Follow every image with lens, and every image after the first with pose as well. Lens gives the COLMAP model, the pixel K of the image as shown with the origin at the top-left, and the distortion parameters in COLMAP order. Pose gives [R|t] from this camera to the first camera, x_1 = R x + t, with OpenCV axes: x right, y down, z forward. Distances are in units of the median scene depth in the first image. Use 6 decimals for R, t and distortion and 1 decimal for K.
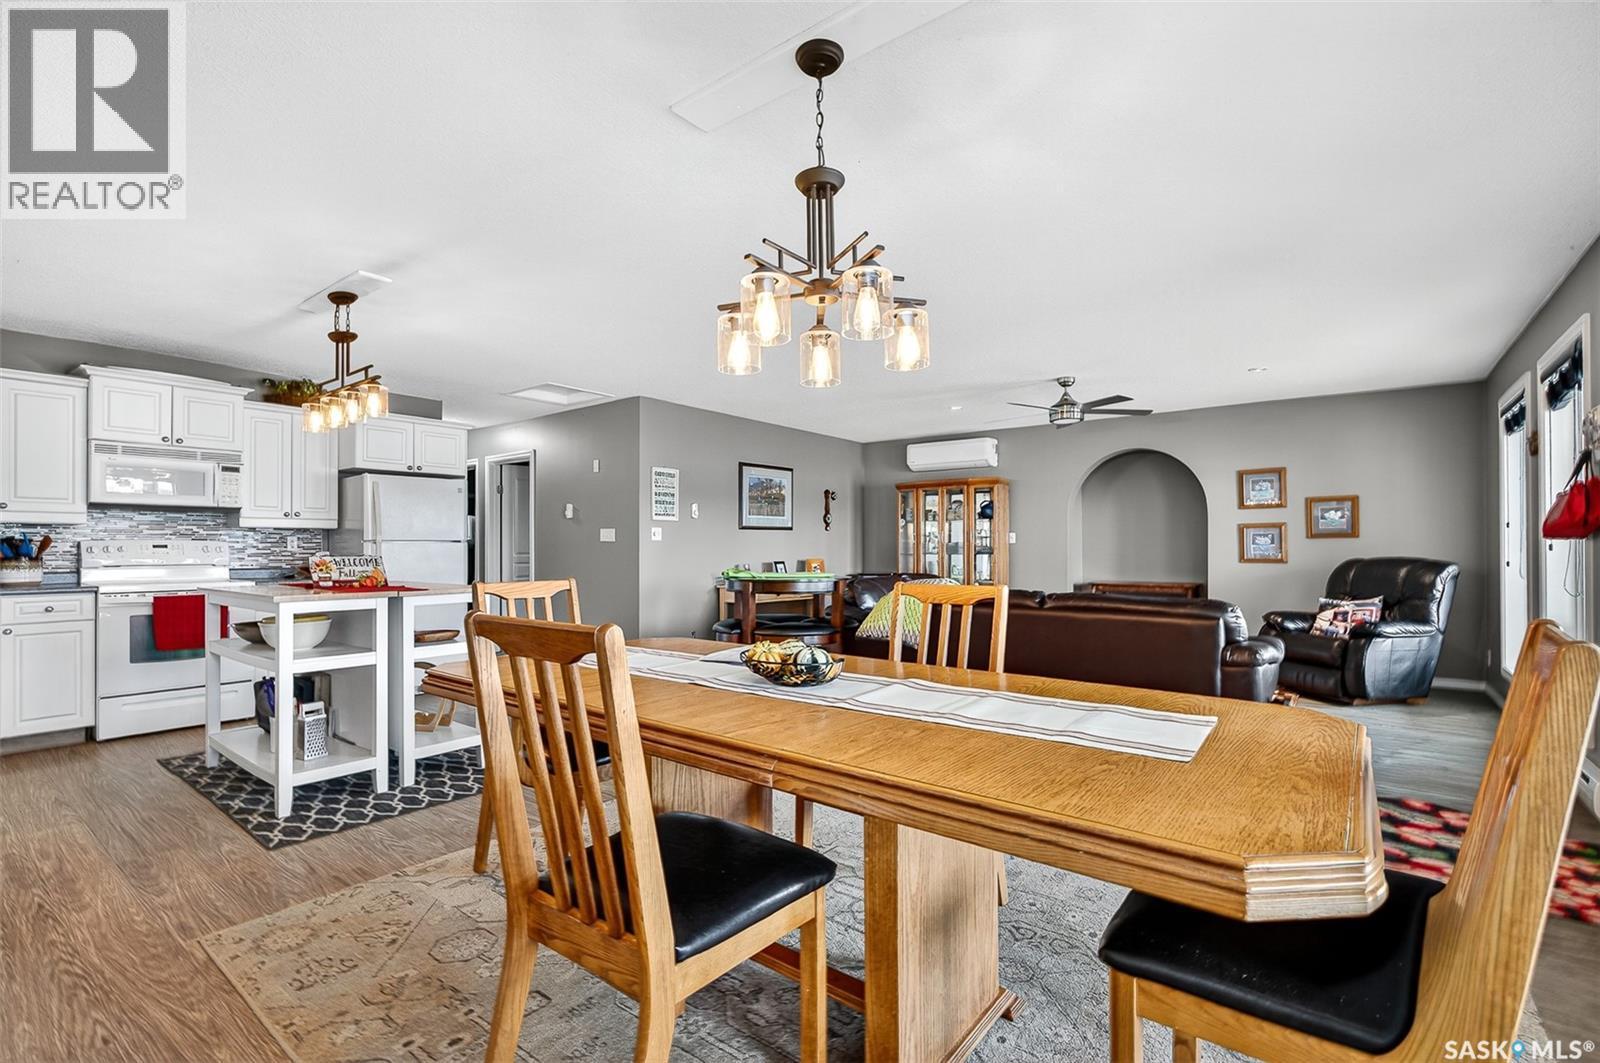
lens RADIAL K [[715.3, 0, 796.6], [0, 715.3, 538.7], [0, 0, 1]] dist [-0.007399, -0.000145]
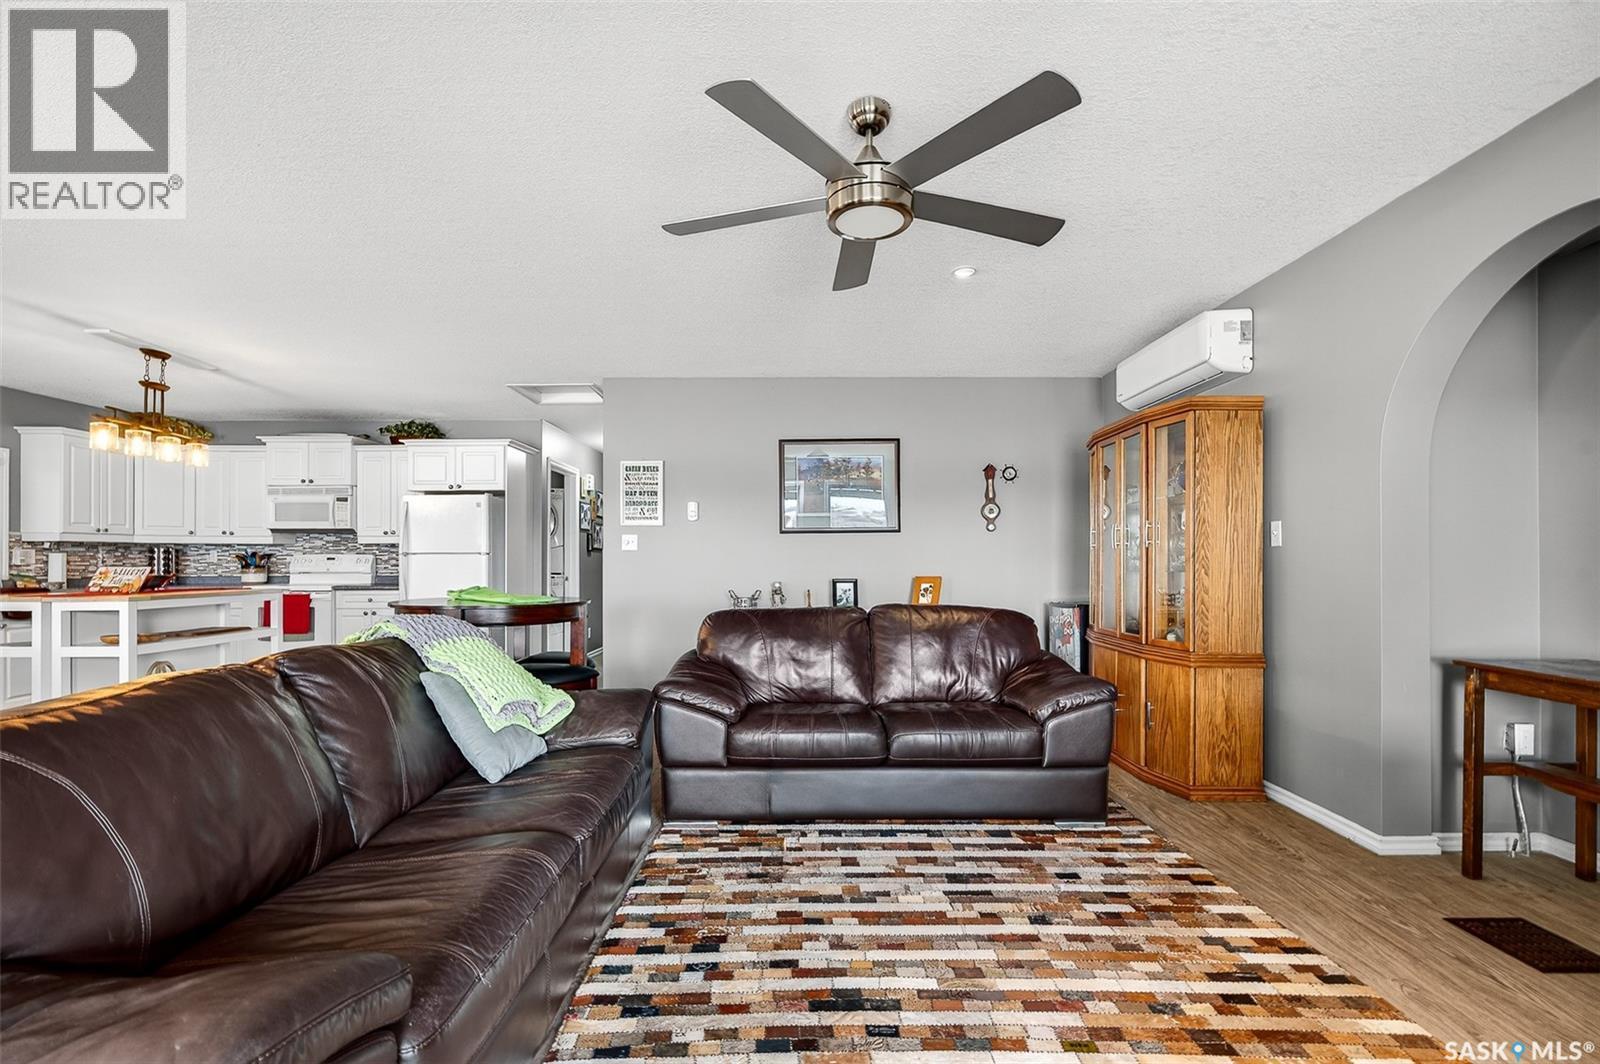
lens RADIAL K [[726.4, 0, 795.4], [0, 726.4, 555.1], [0, 0, 1]] dist [-0.007462, 0.001425]
pose [[0.607351, -0.005418, -0.794415, 0.656580], [0.011327, 0.999934, 0.001840, 0.009658], [0.794353, -0.010116, 0.607372, 0.729791]]
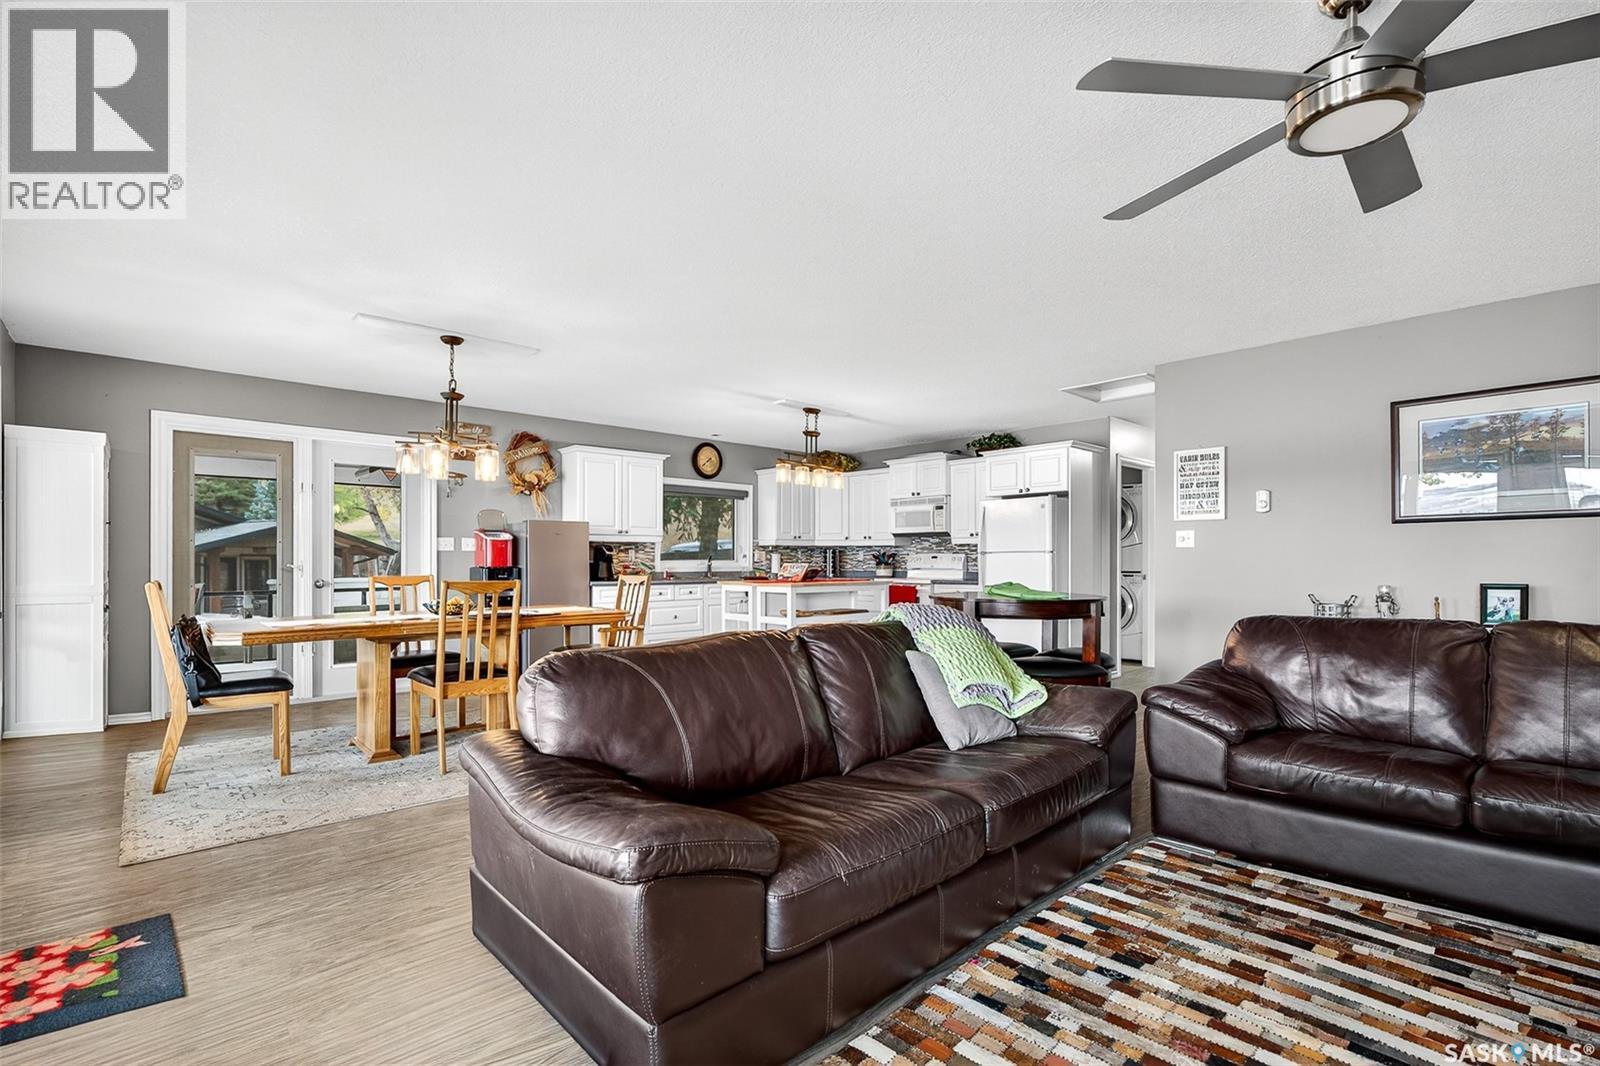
lens RADIAL K [[730.3, 0, 801.0], [0, 730.3, 562.7], [0, 0, 1]] dist [-0.001274, 0.000651]
pose [[-0.158249, 0.005503, -0.987384, 0.711084], [0.014697, 0.999887, 0.003217, 0.011255], [0.987290, -0.014002, -0.158312, 0.815041]]
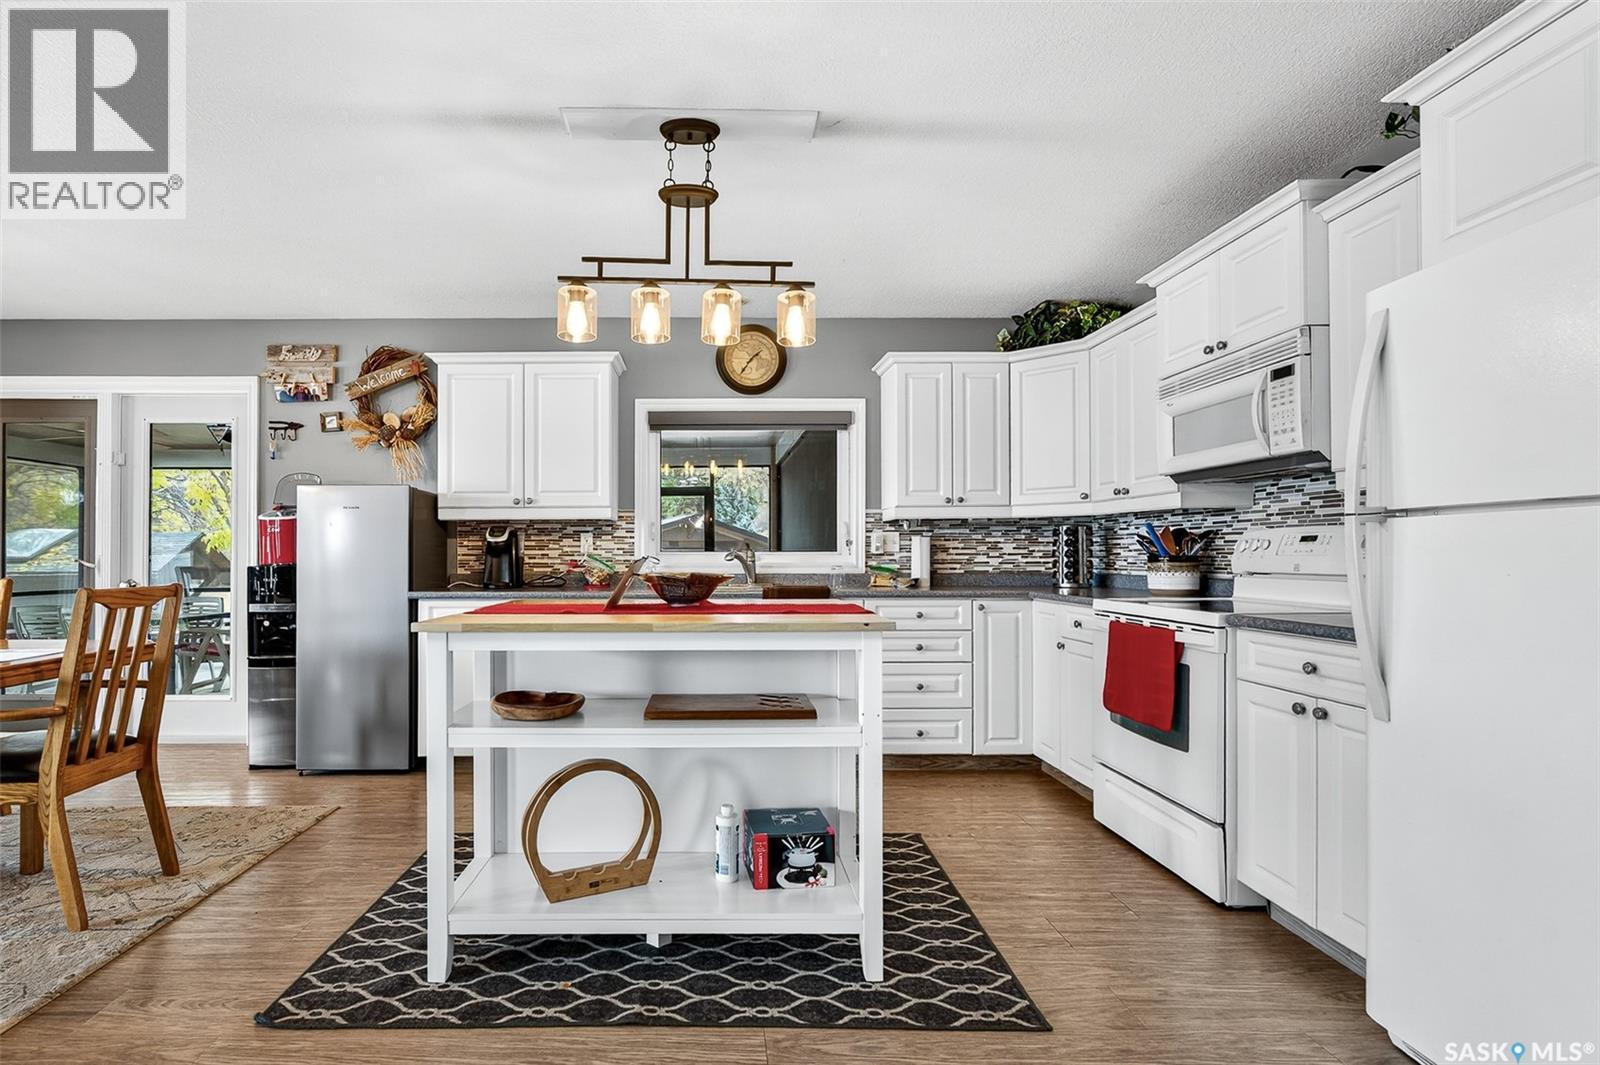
lens RADIAL K [[768.1, 0, 710.3], [0, 768.1, 554.4], [0, 0, 1]] dist [-0.005941, -0.000051]
pose [[-0.786864, 0.007272, -0.617084, -0.162549], [0.015521, 0.999847, -0.008008, 0.017169], [0.616931, -0.015879, -0.786857, 0.993780]]
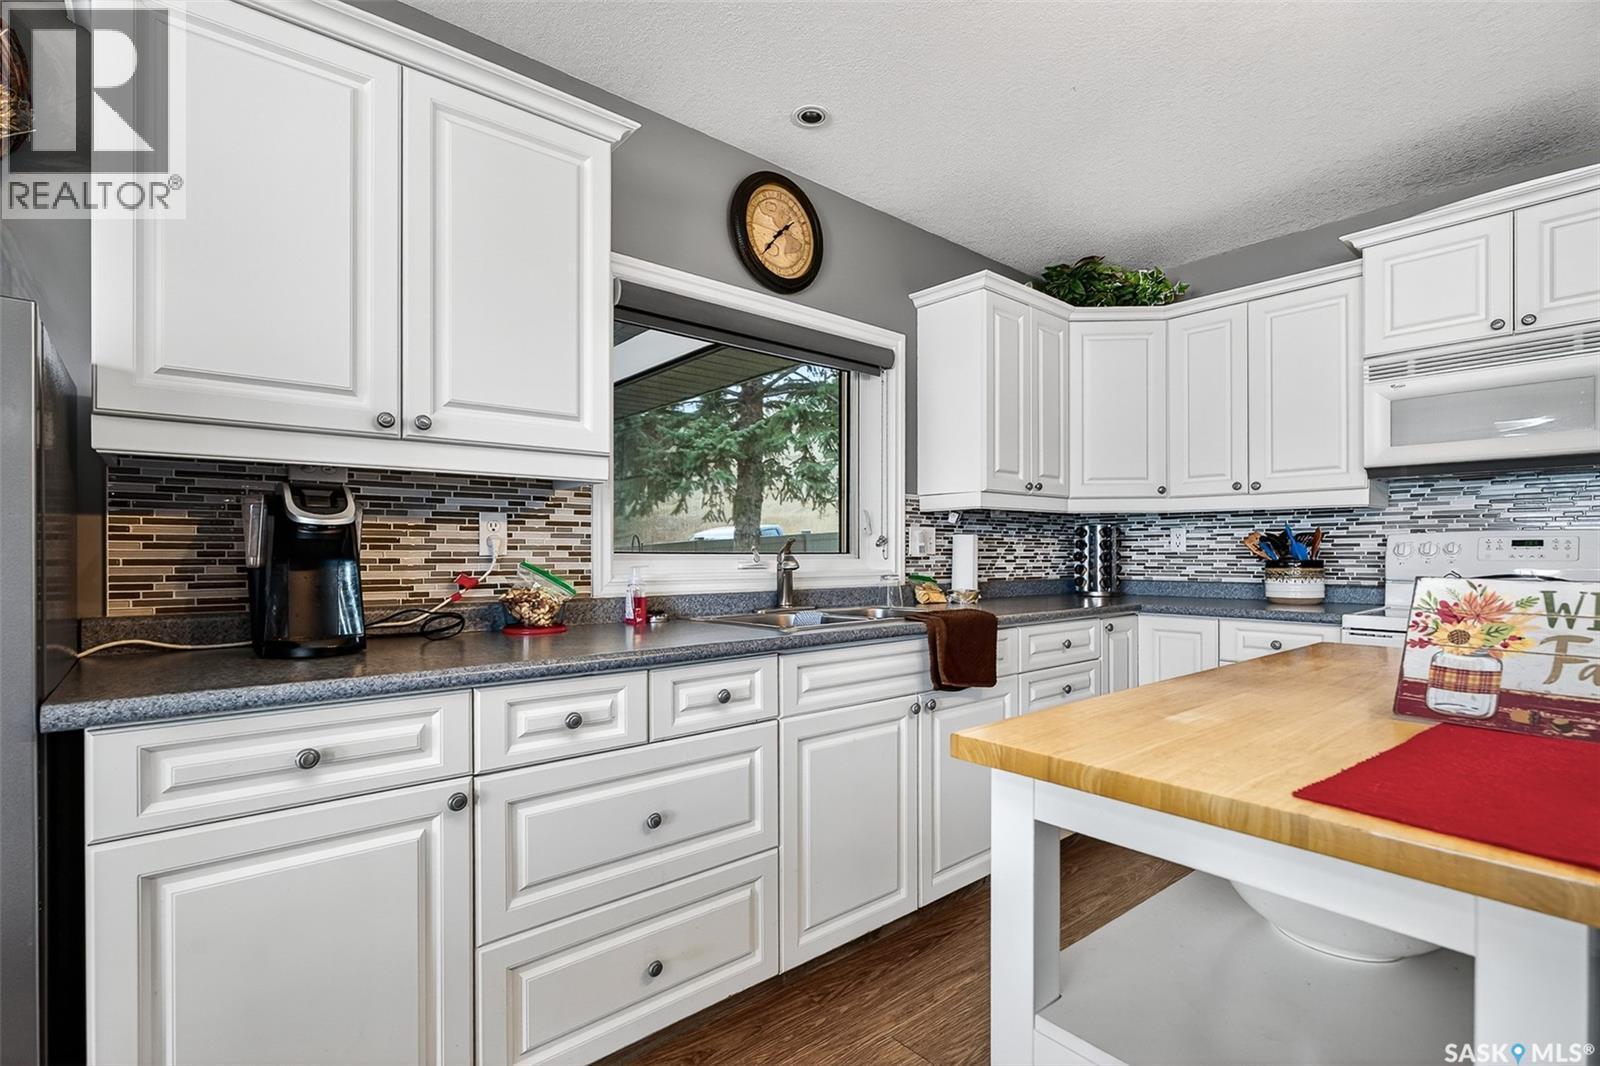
lens RADIAL K [[748.8, 0, 803.9], [0, 748.8, 553.3], [0, 0, 1]] dist [-0.004706, 0.000016]
pose [[-0.199564, 0.005597, -0.979869, -0.235037], [0.015287, 0.999880, 0.002597, 0.007500], [0.979765, -0.014461, -0.199626, 0.512677]]
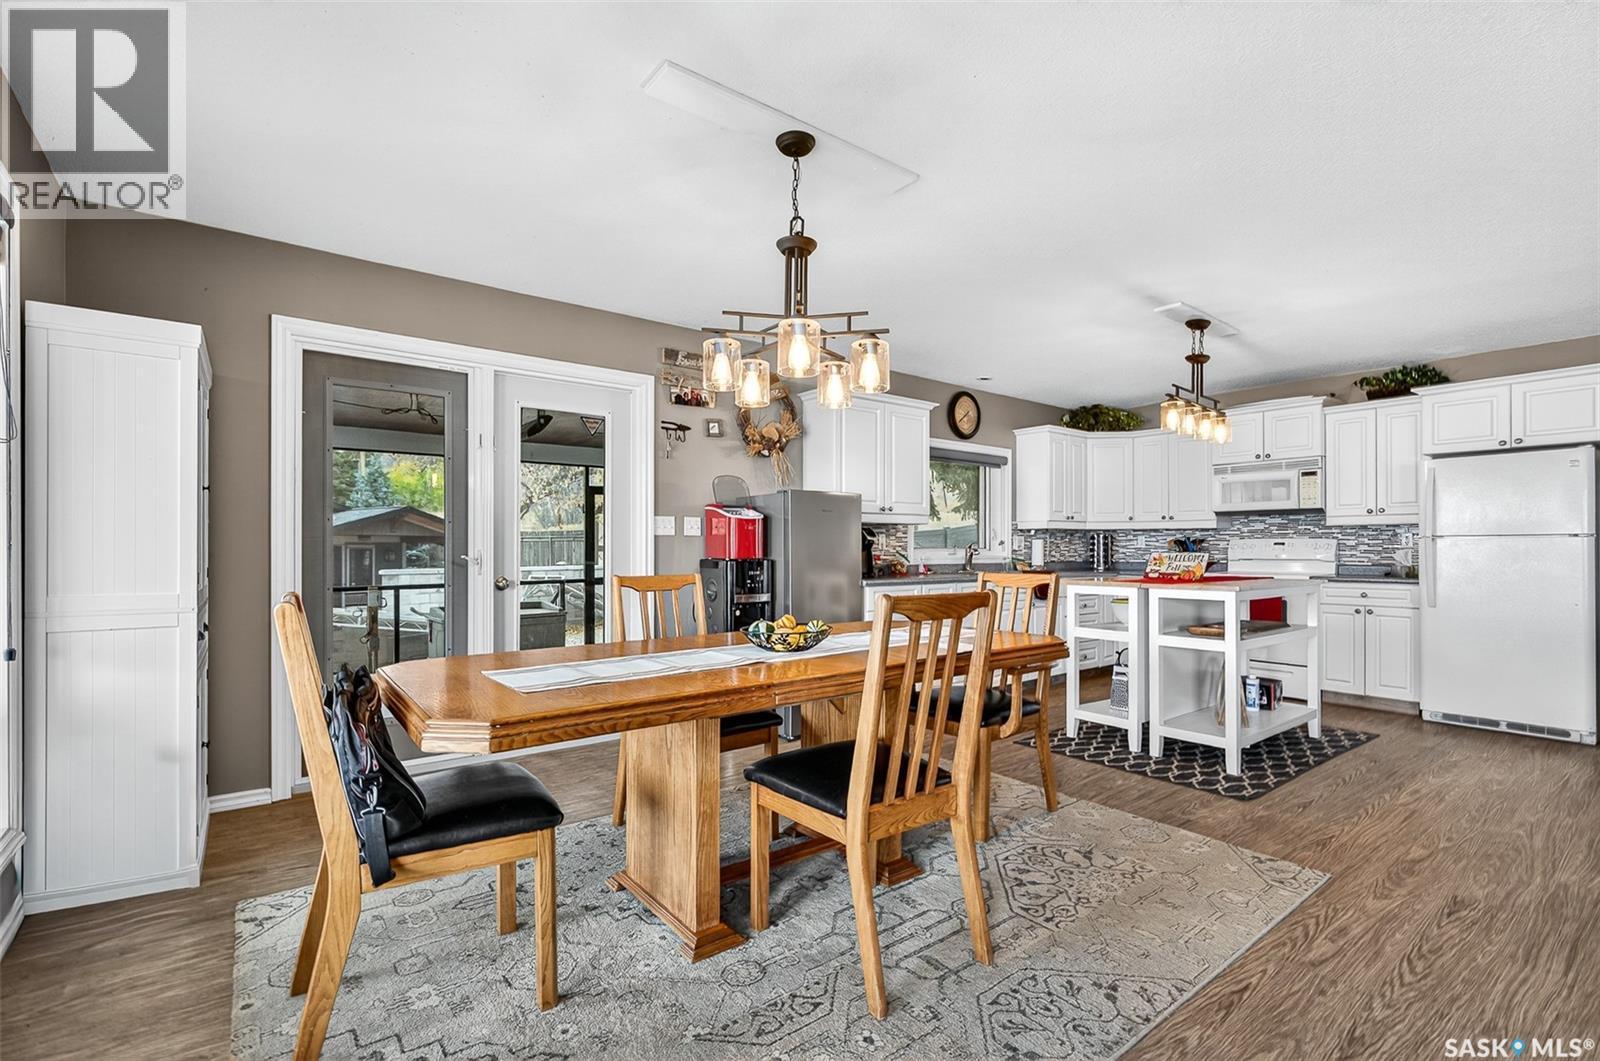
lens RADIAL K [[723.1, 0, 806.9], [0, 723.1, 550.9], [0, 0, 1]] dist [0.000036, 0.000483]
pose [[-0.237647, 0.007025, -0.971326, 0.410400], [0.015417, 0.999875, 0.003460, 0.005193], [0.971229, -0.014153, -0.237725, 0.435171]]
